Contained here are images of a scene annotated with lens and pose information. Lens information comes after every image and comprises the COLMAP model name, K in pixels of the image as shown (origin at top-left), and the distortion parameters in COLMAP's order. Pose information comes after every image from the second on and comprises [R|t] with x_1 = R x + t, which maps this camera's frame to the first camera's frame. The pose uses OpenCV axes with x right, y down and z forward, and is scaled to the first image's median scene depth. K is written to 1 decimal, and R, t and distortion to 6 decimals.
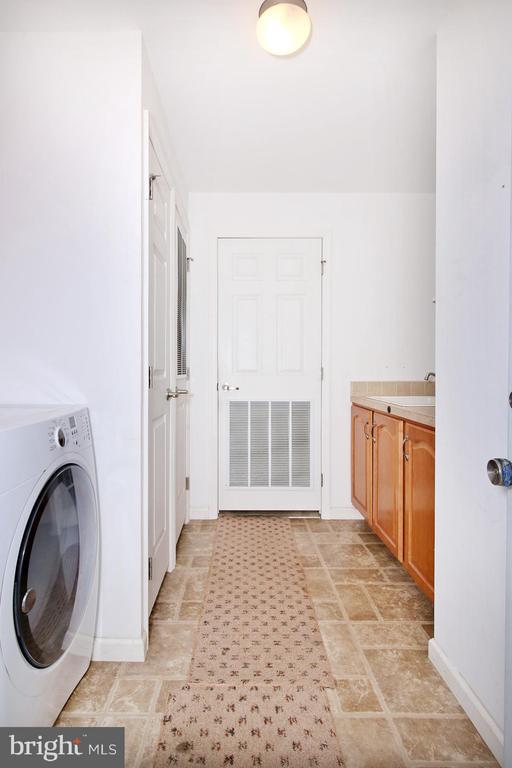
lens RADIAL K [[357.4, 0, 262.0], [0, 357.4, 382.2], [0, 0, 1]] dist [-0.026011, 0.003834]
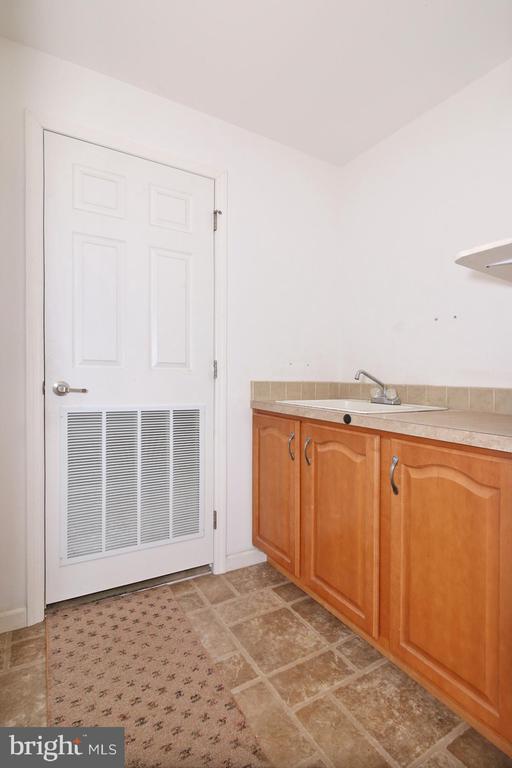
lens RADIAL K [[357.4, 0, 268.3], [0, 357.4, 386.5], [0, 0, 1]] dist [-0.026011, 0.003834]
pose [[0.872960, 0.003773, 0.487776, -0.087923], [-0.004054, 0.999992, -0.000478, 0.010550], [-0.487774, -0.001560, 0.872968, 0.344400]]
